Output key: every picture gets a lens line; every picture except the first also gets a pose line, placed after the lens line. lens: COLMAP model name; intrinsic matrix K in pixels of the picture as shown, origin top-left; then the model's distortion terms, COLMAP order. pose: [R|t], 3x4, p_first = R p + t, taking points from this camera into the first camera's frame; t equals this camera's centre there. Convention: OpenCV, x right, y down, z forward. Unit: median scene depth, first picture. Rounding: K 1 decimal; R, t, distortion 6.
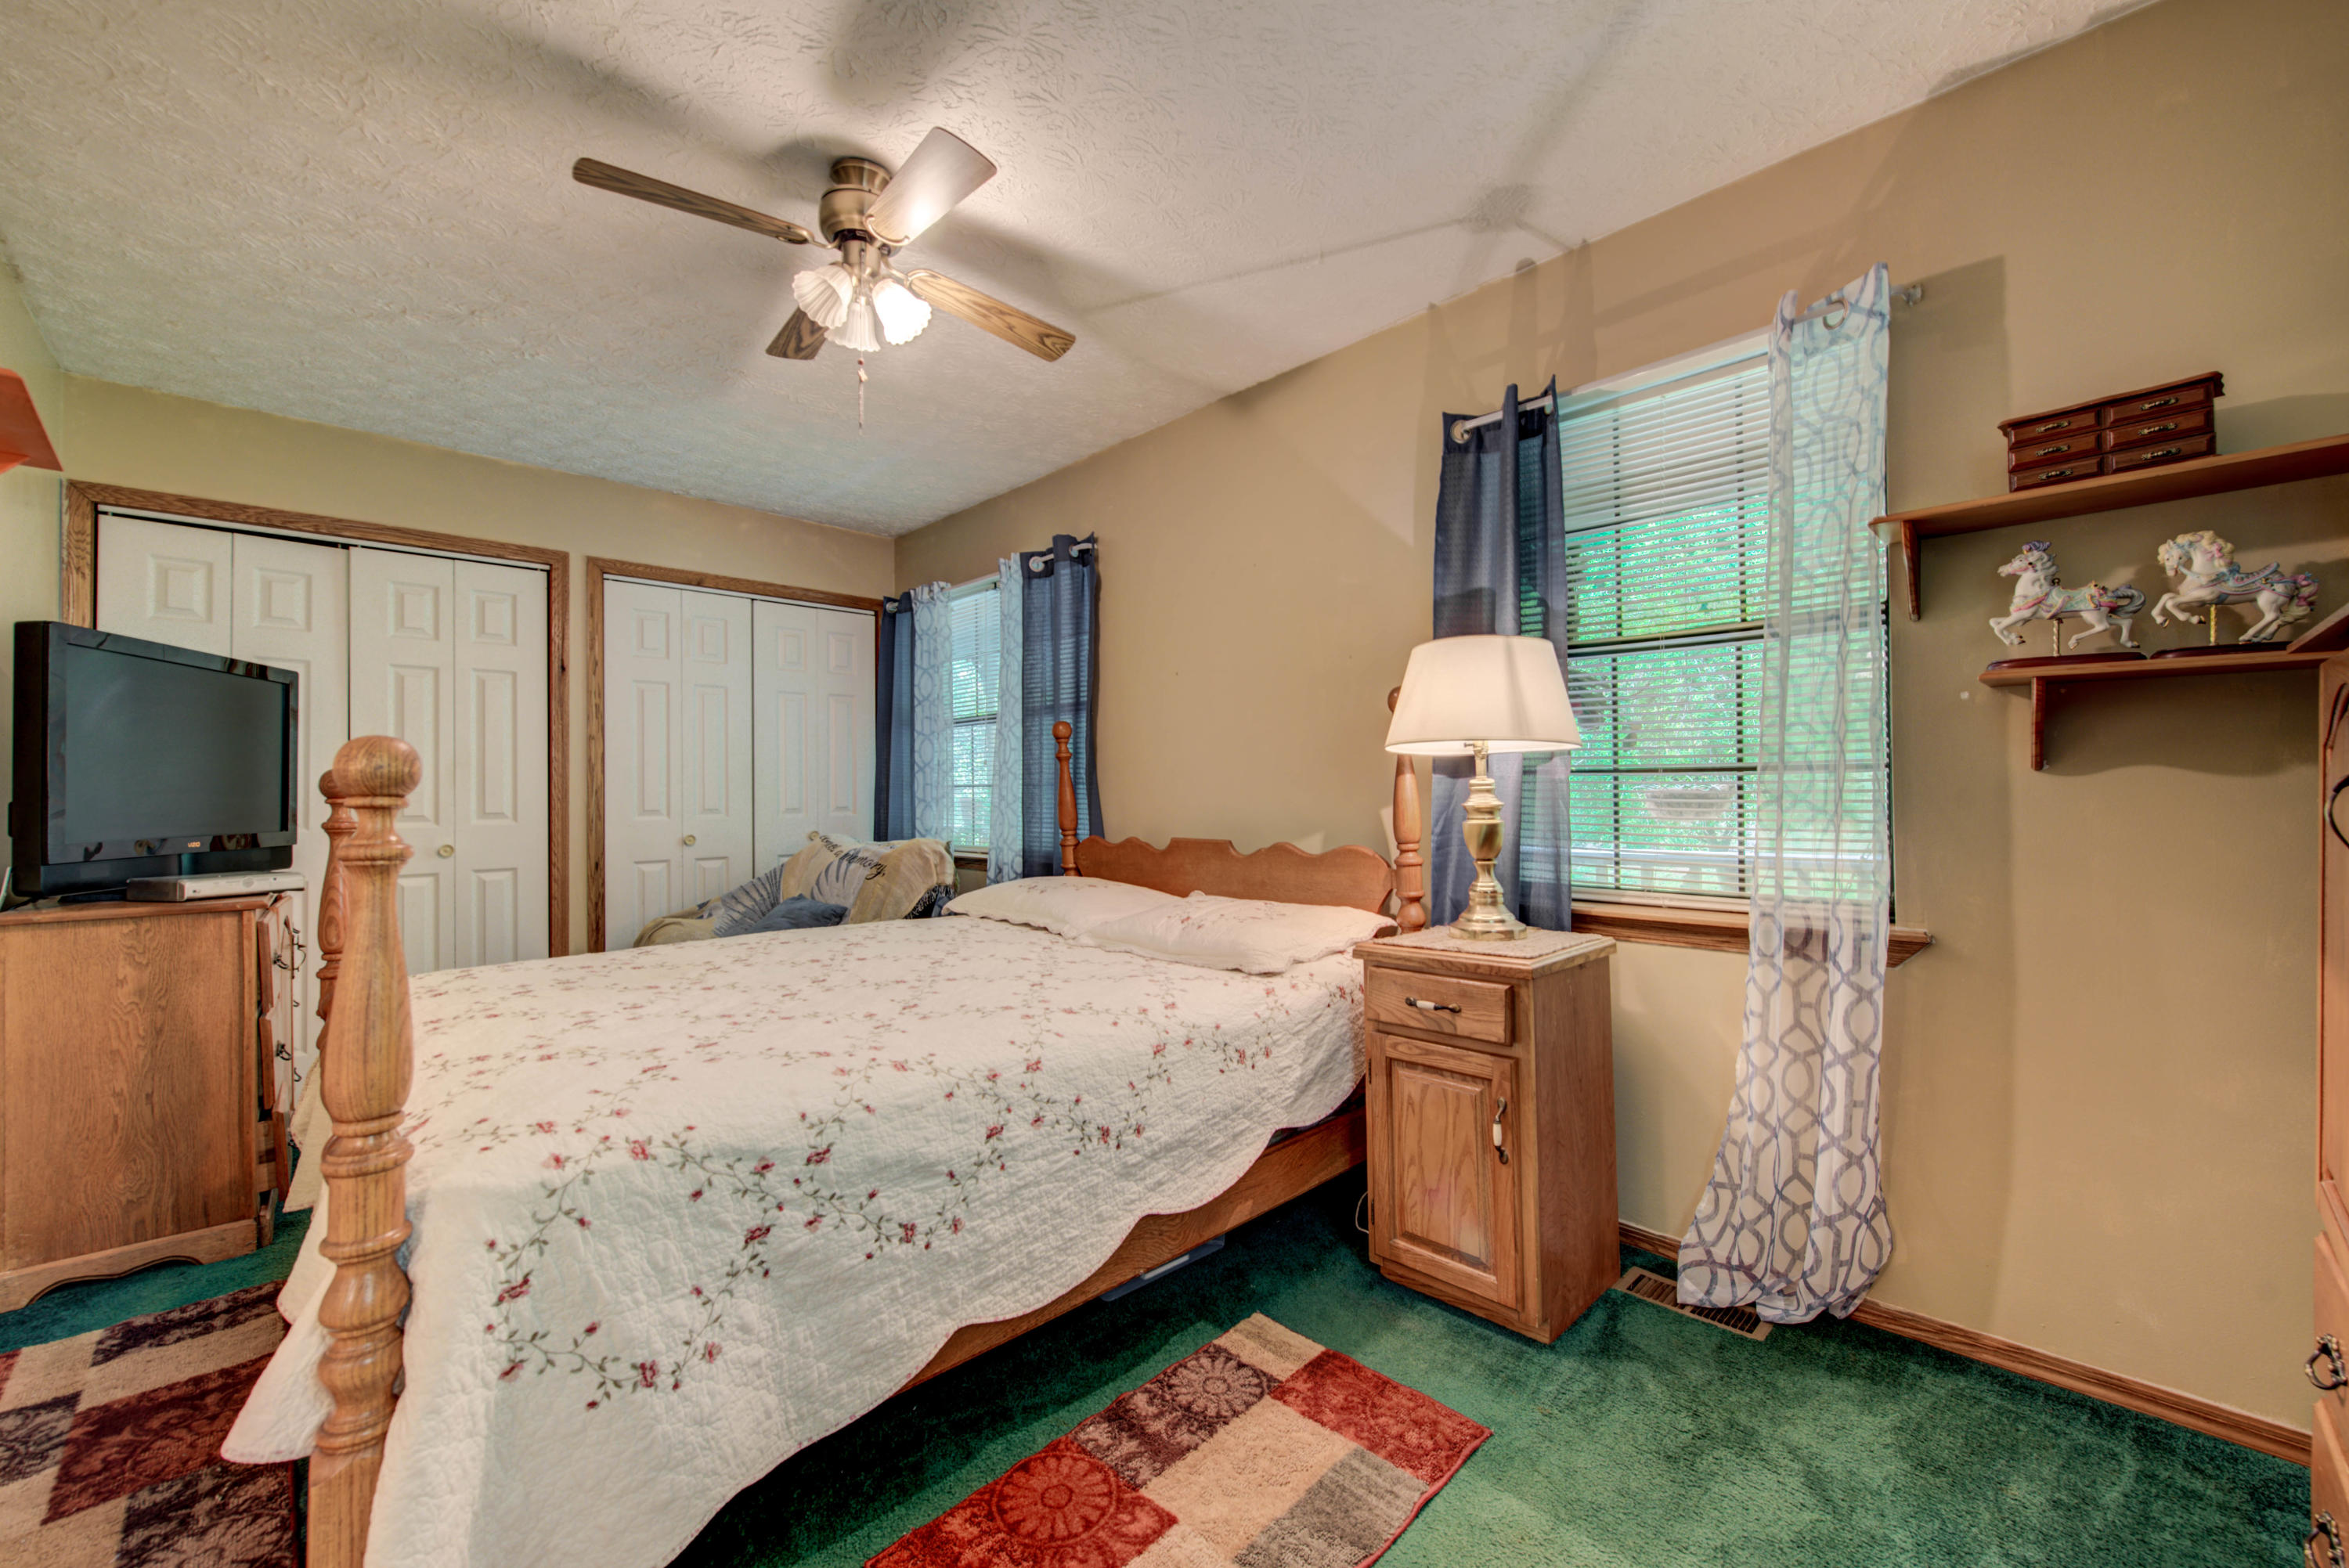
lens RADIAL K [[942.9, 0, 1187.2], [0, 942.9, 786.2], [0, 0, 1]] dist [0.000103, -0.000229]
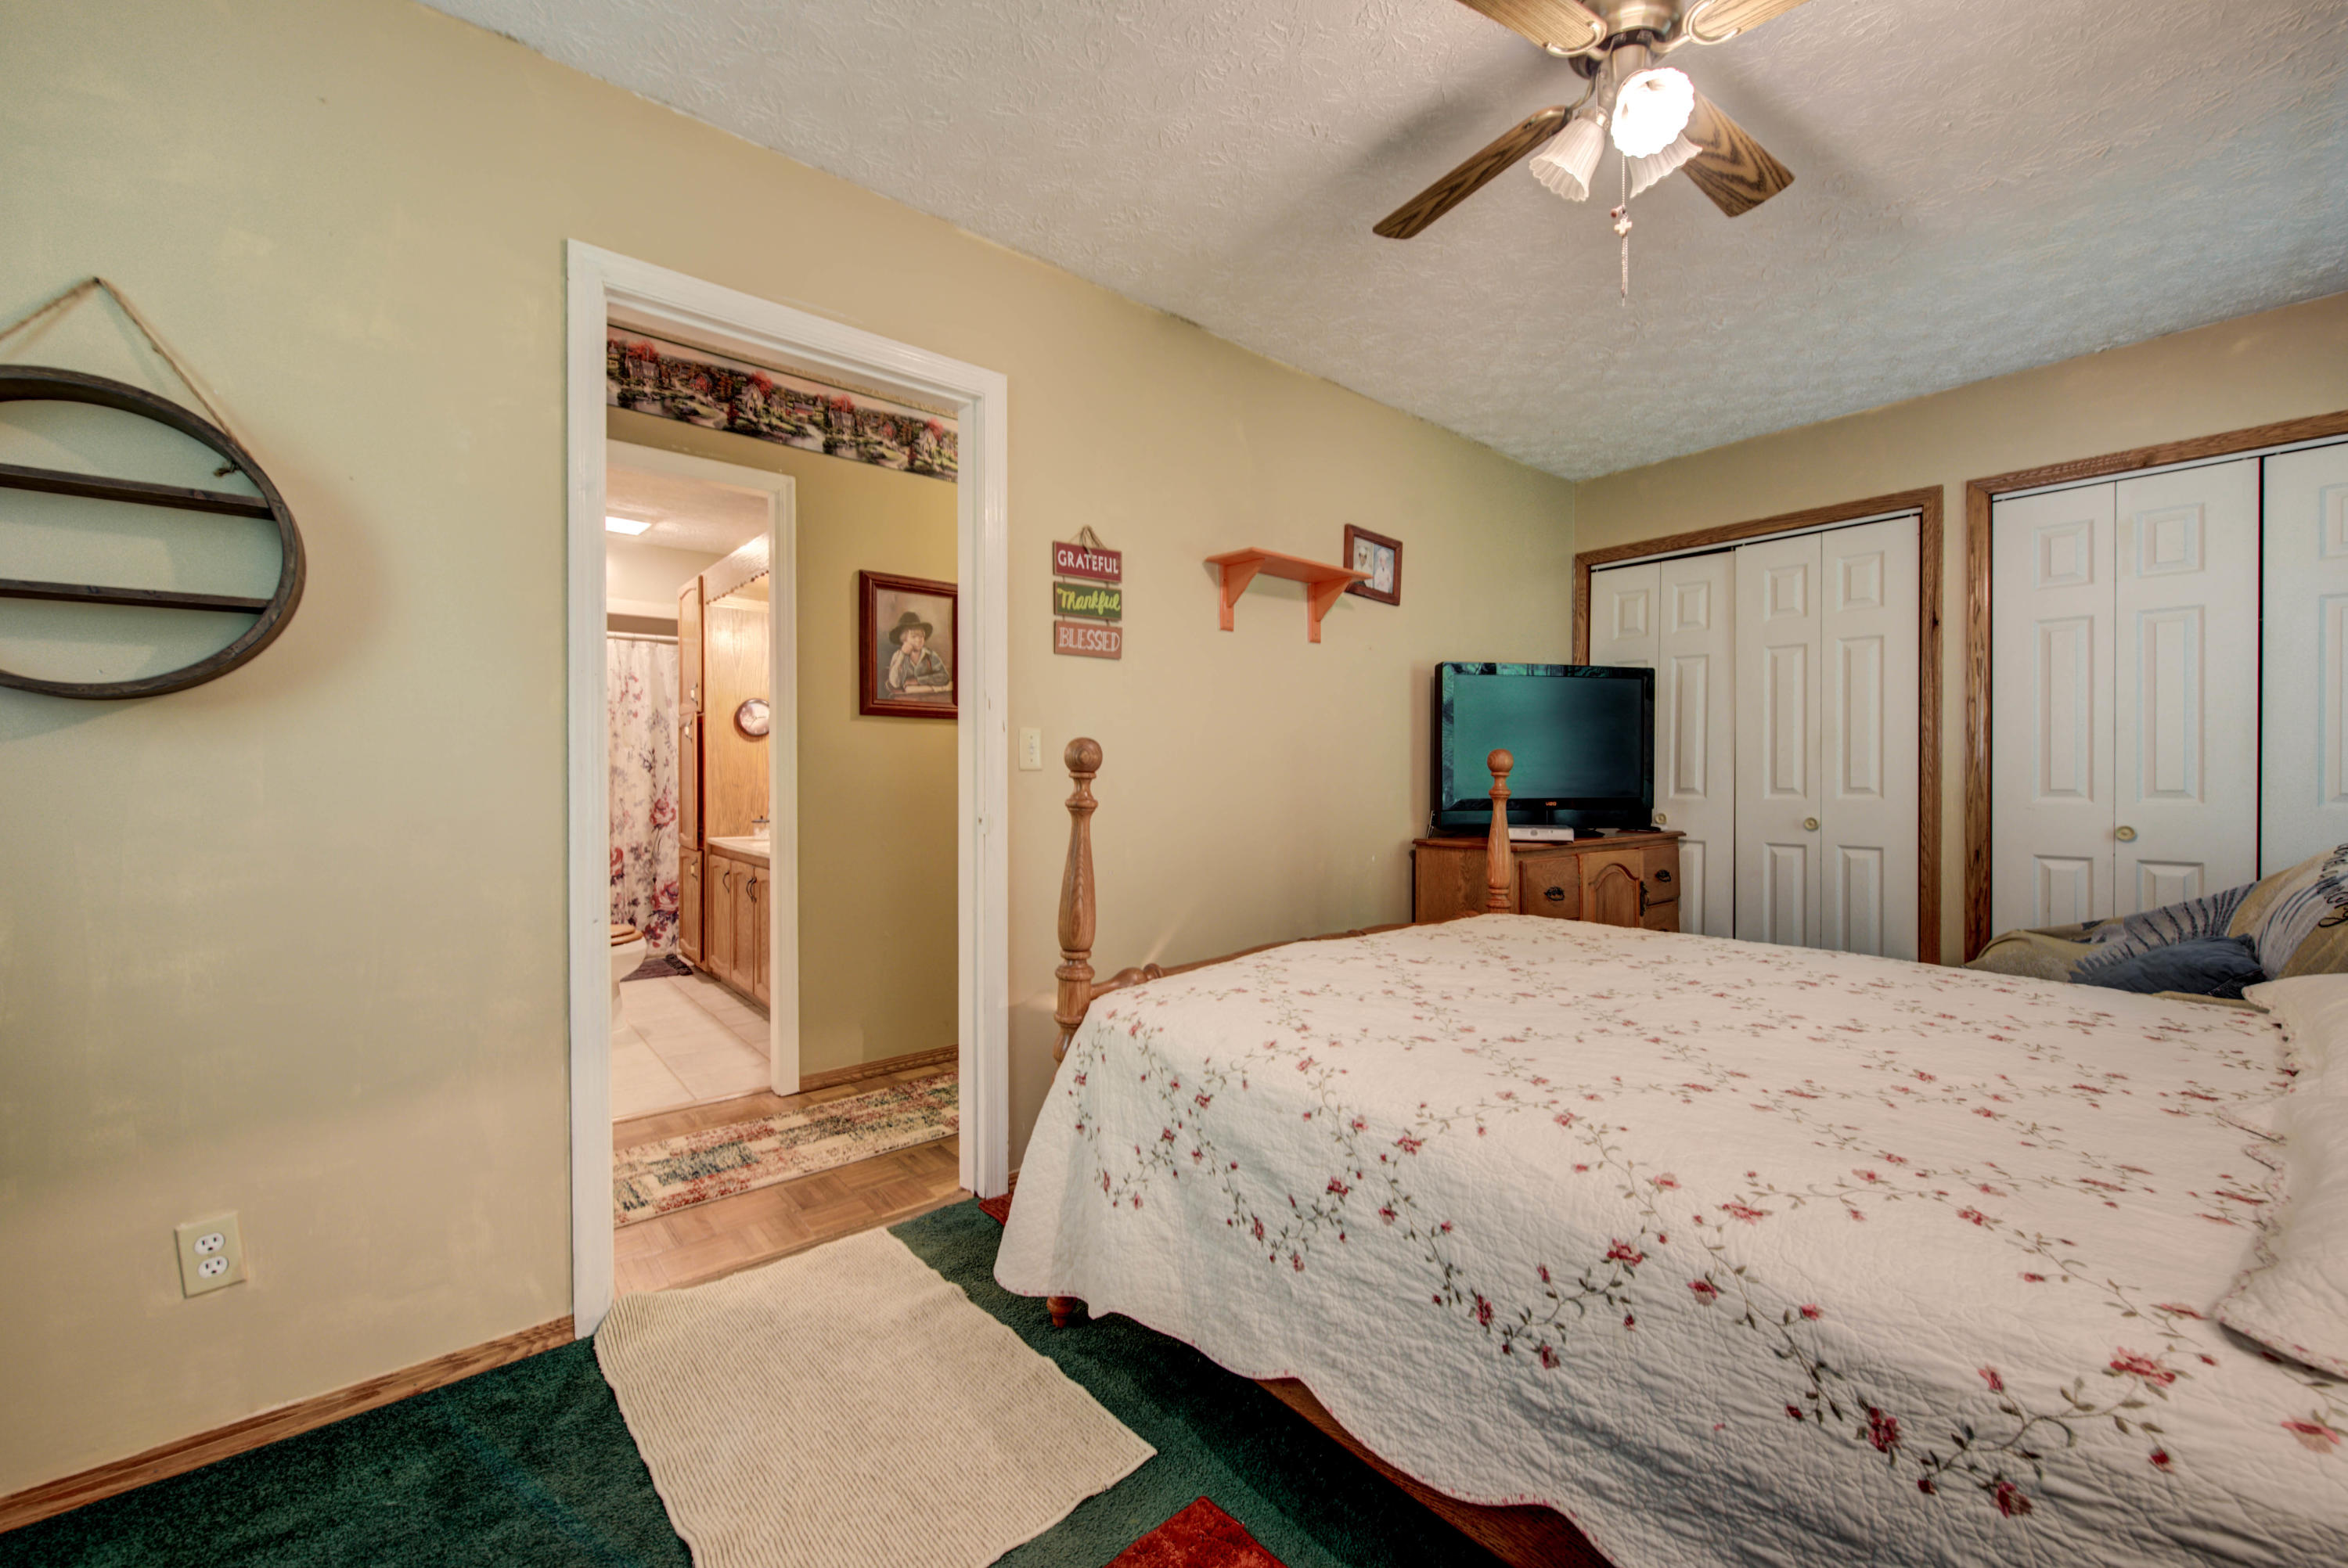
lens RADIAL K [[928.7, 0, 1179.7], [0, 928.7, 781.3], [0, 0, 1]] dist [-0.001504, -0.000463]
pose [[-0.089449, 0.017817, -0.995832, 0.320454], [0.007995, 0.999821, 0.017170, 0.000525], [0.995959, -0.006426, -0.089576, 0.501808]]
